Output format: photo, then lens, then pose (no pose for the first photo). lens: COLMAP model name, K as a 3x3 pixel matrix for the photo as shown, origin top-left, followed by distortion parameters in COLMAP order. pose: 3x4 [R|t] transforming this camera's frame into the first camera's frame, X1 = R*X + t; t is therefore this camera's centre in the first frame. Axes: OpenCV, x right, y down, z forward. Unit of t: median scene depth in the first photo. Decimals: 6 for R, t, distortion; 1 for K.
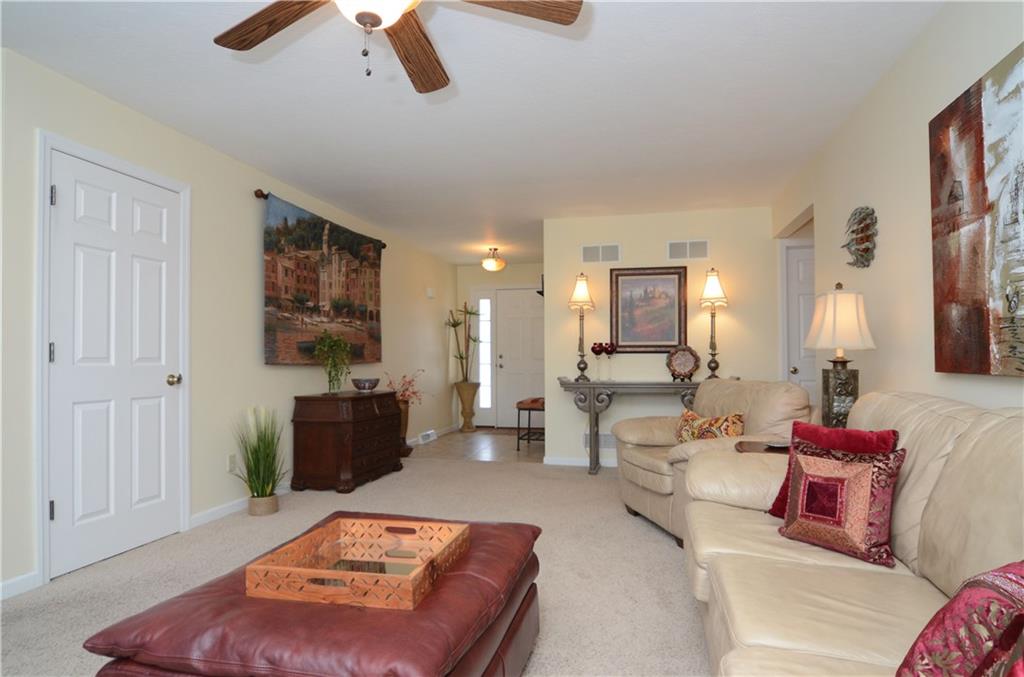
lens RADIAL K [[543.8, 0, 510.1], [0, 543.8, 349.1], [0, 0, 1]] dist [-0.001158, 0.000006]
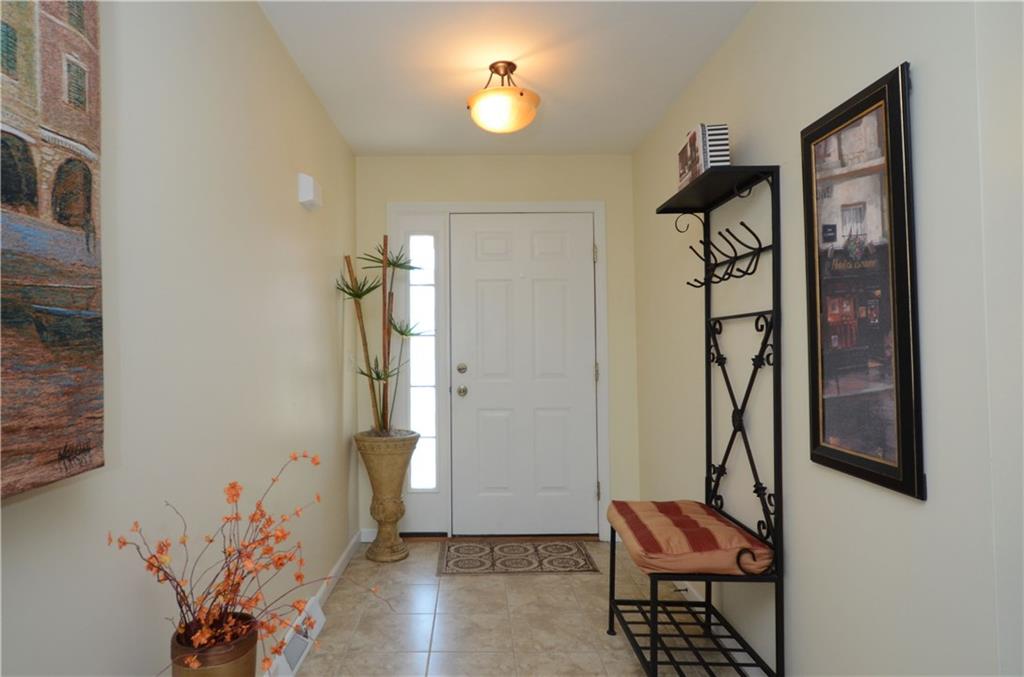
lens RADIAL K [[573.1, 0, 451.2], [0, 573.1, 333.1], [0, 0, 1]] dist [0.002492, 0.000505]
pose [[0.978966, -0.000118, 0.204022, -0.190769], [0.001269, 0.999984, -0.005507, -0.019637], [-0.204018, 0.005650, 0.978951, 0.918577]]
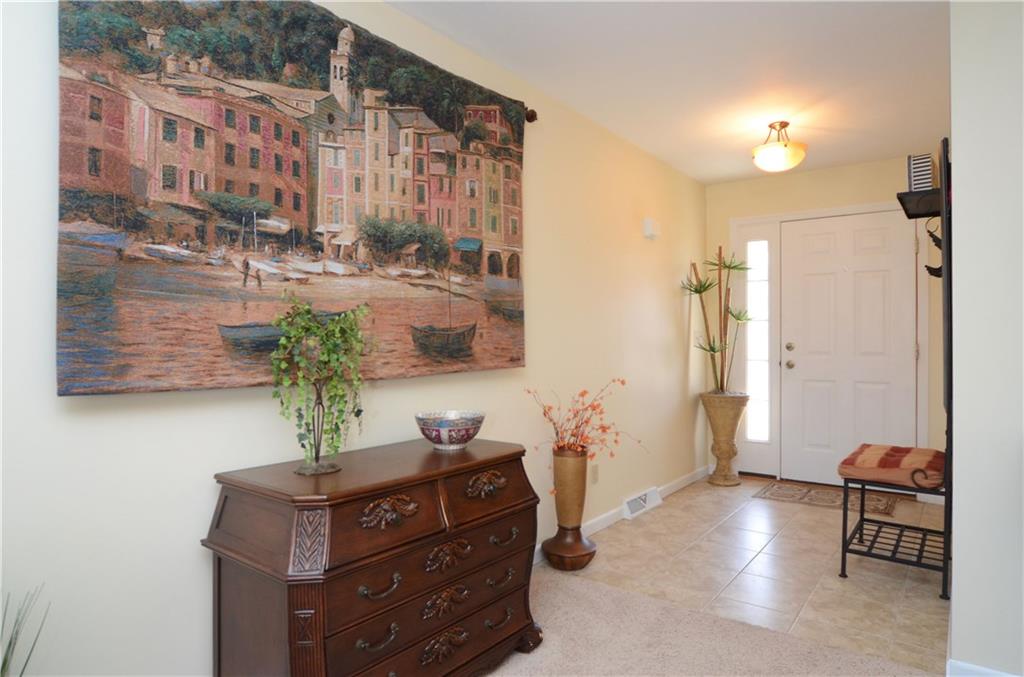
lens RADIAL K [[579.8, 0, 540.7], [0, 579.8, 344.4], [0, 0, 1]] dist [-0.024808, 0.000697]
pose [[0.922831, 0.005179, -0.385170, -0.039425], [0.005564, 0.999626, 0.026770, -0.008652], [0.385165, -0.026847, 0.922457, 0.633895]]
